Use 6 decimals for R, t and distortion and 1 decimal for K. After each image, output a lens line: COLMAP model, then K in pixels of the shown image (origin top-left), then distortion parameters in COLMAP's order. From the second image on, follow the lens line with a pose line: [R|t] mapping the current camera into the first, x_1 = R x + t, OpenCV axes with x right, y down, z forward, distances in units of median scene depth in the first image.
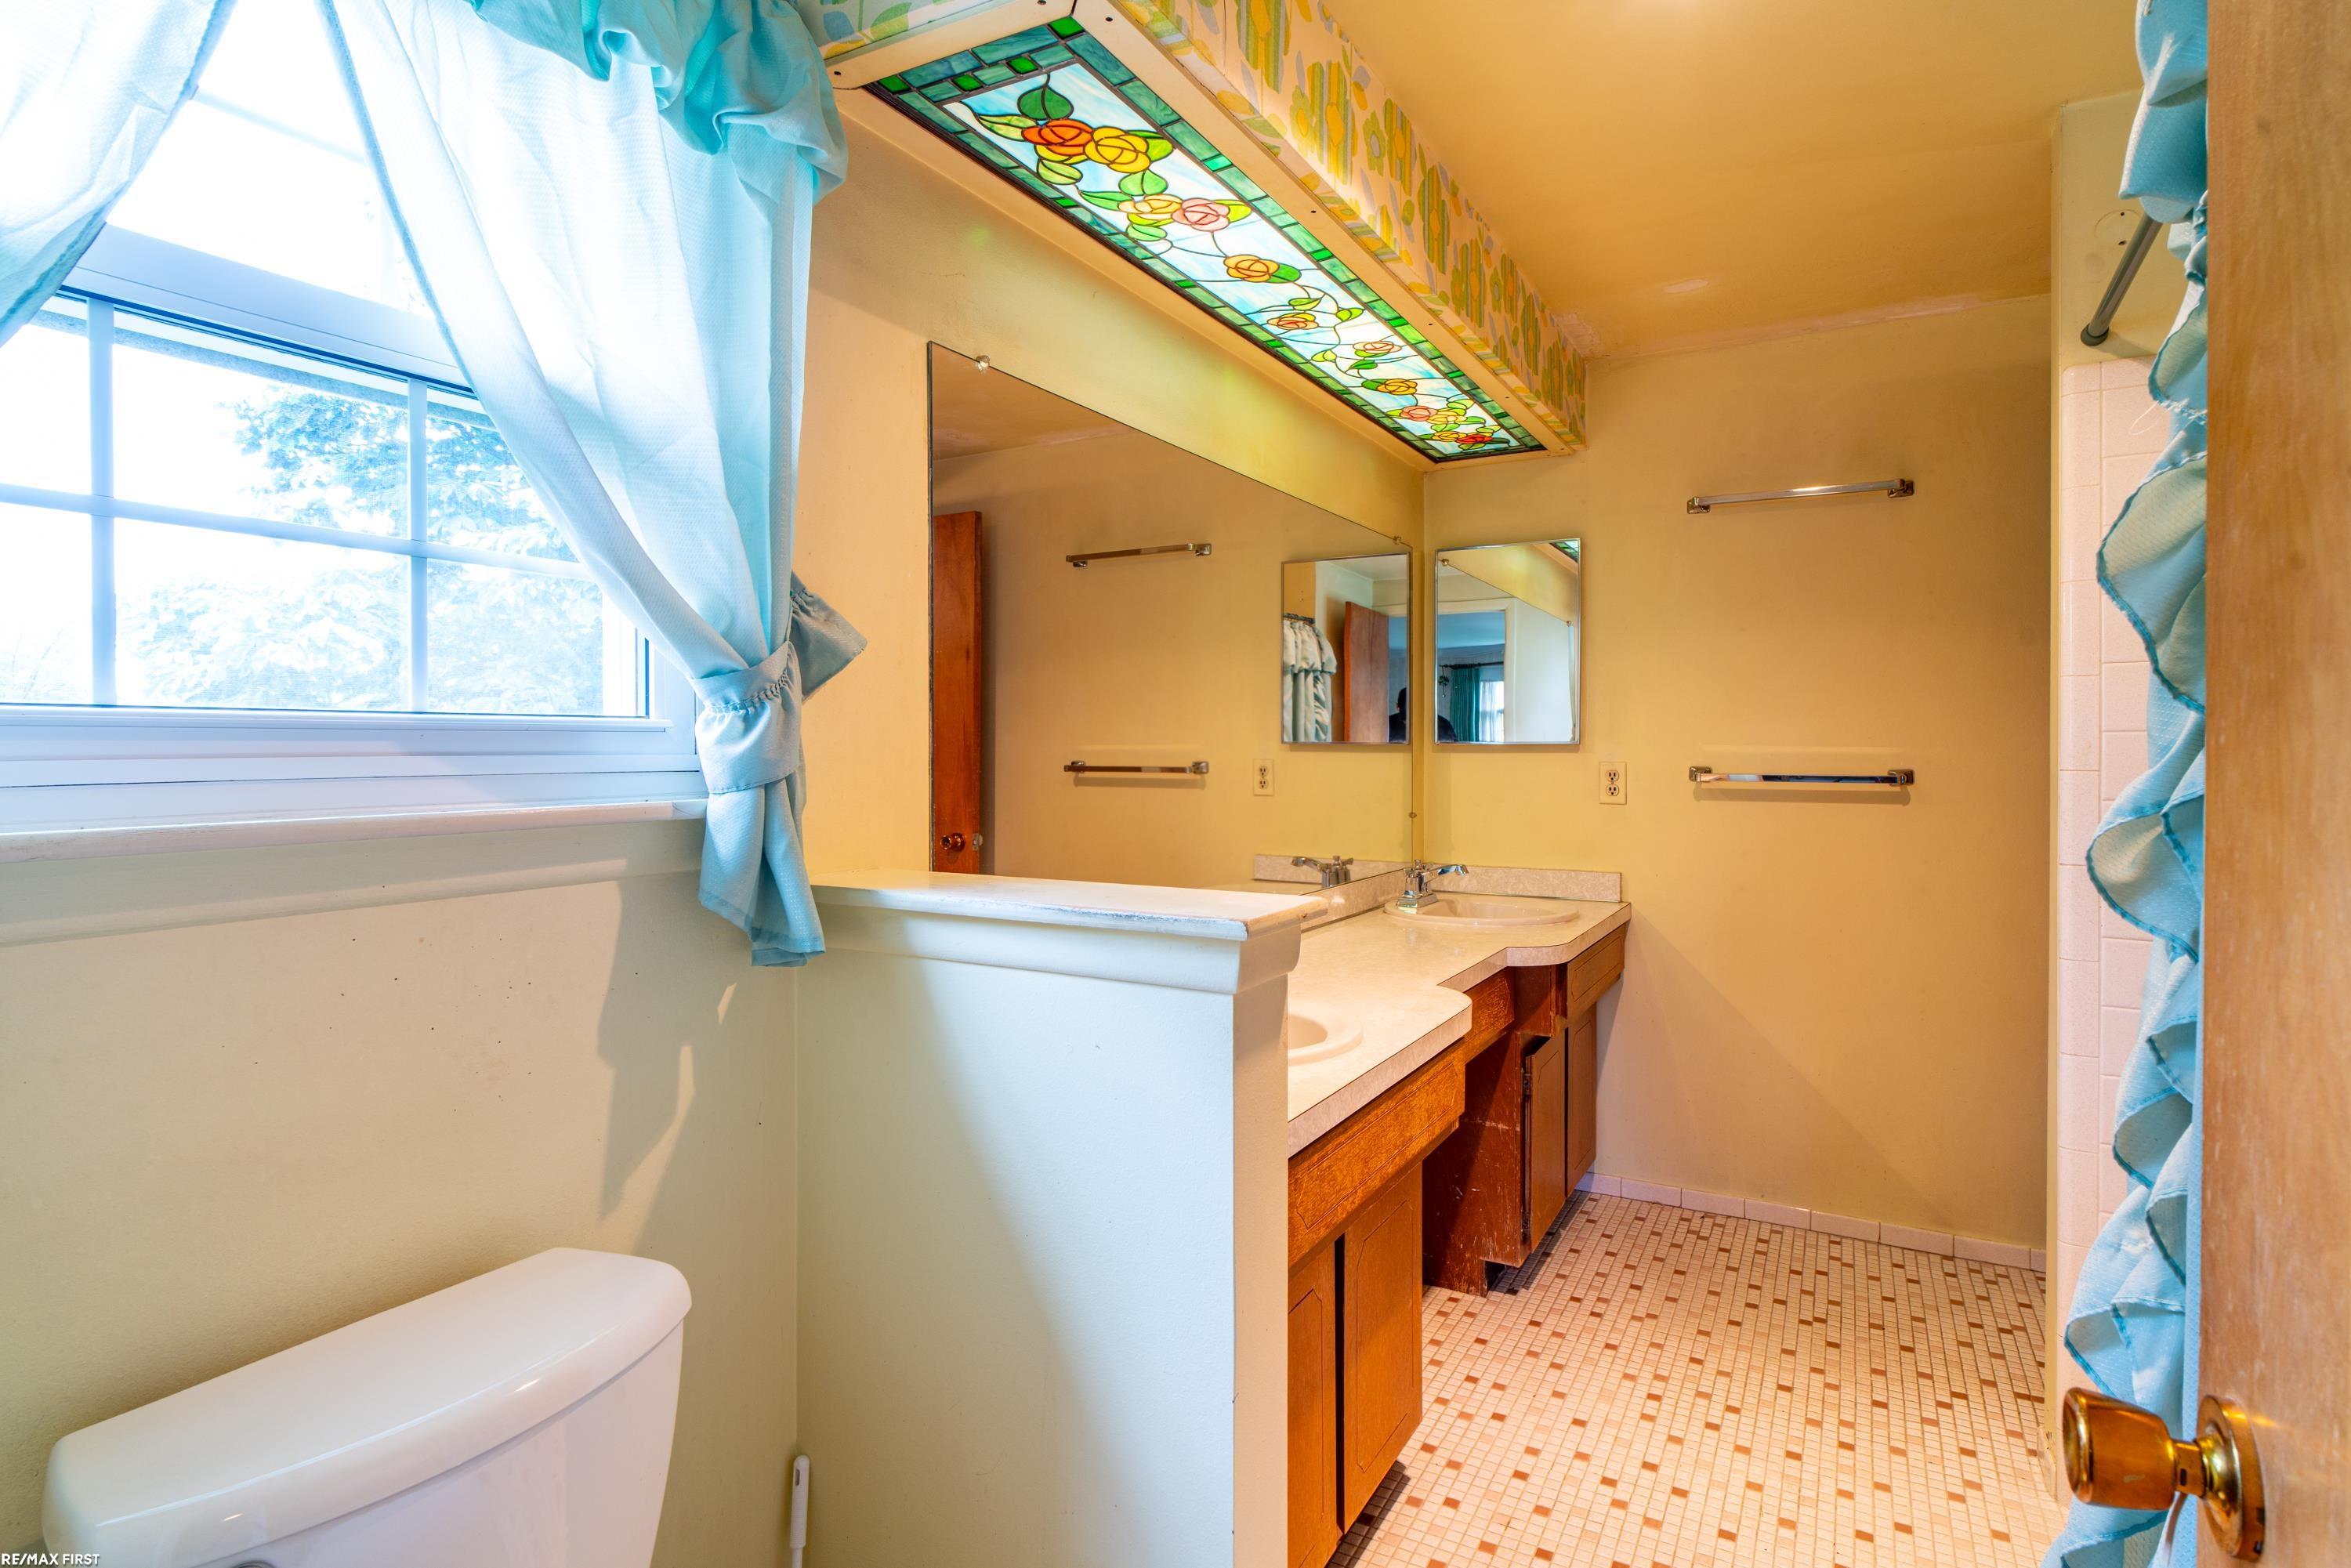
lens RADIAL K [[1217.5, 0, 1176.9], [0, 1217.5, 773.7], [0, 0, 1]] dist [-0.000458, -0.000014]
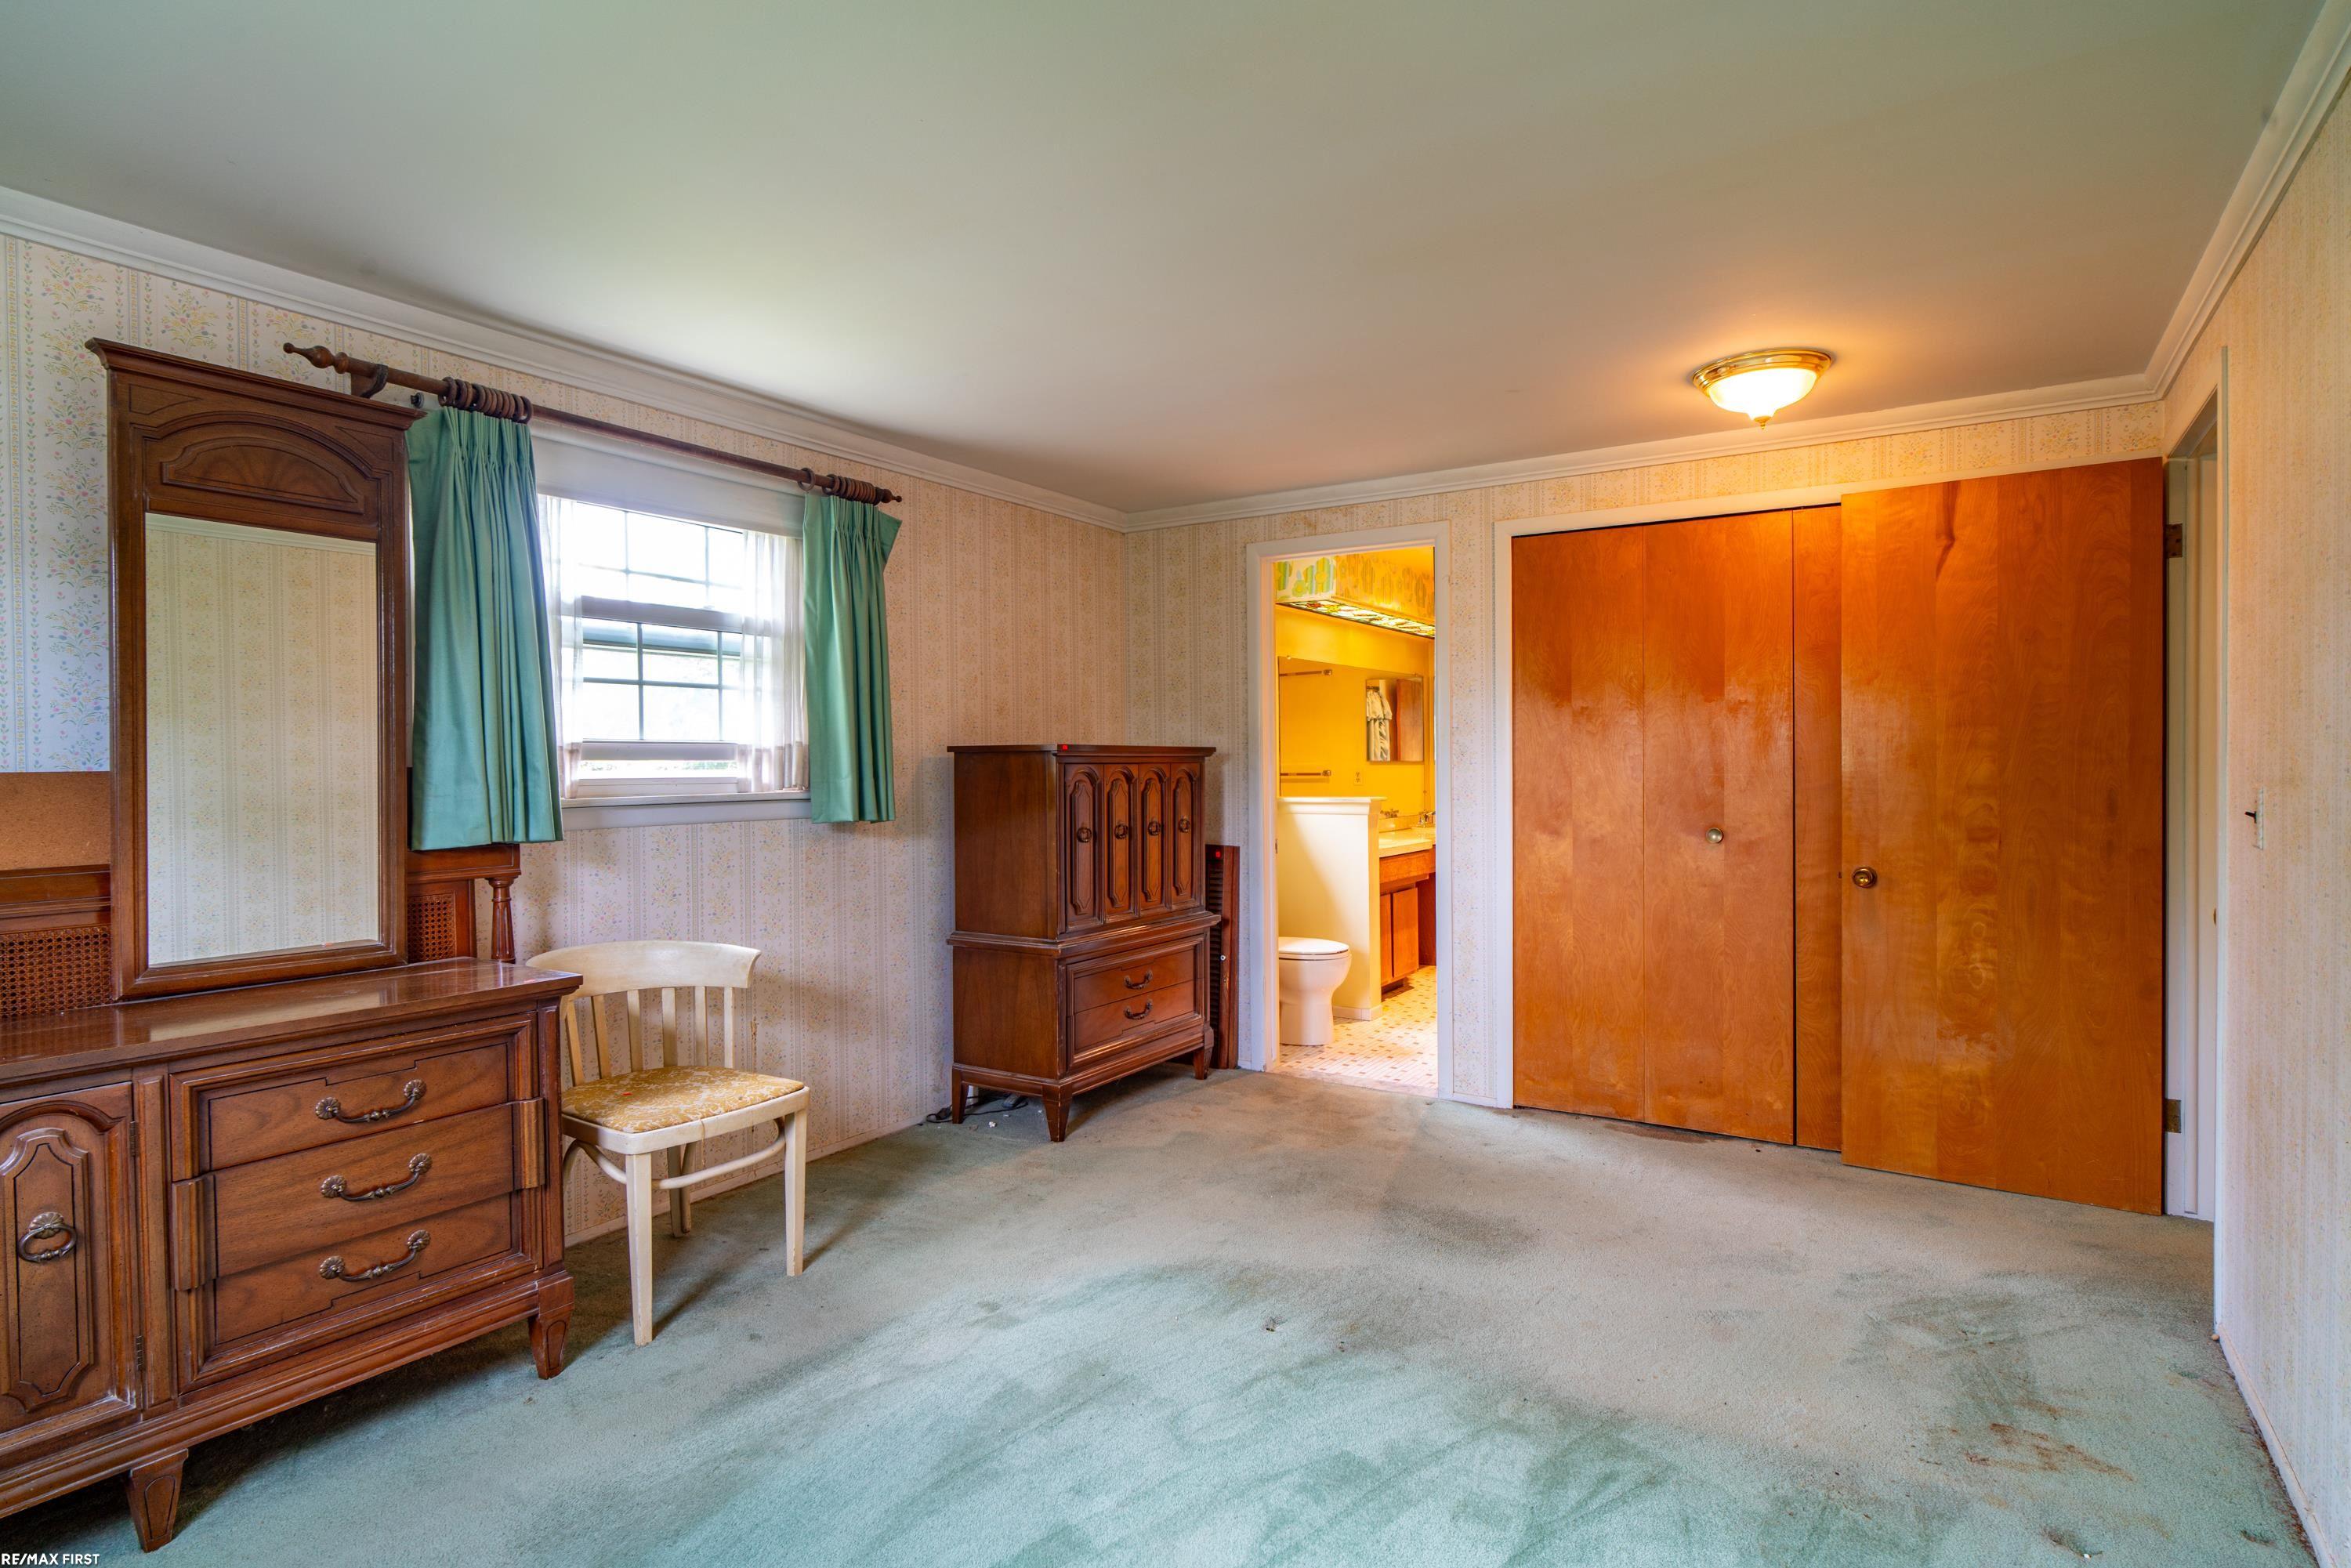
lens RADIAL K [[1217.5, 0, 1175.9], [0, 1217.5, 784.6], [0, 0, 1]] dist [-0.000458, -0.000014]
pose [[0.998753, -0.008812, -0.049150, -0.093243], [0.008583, 0.999951, -0.004859, 0.015505], [0.049191, 0.004431, 0.998780, -0.754533]]
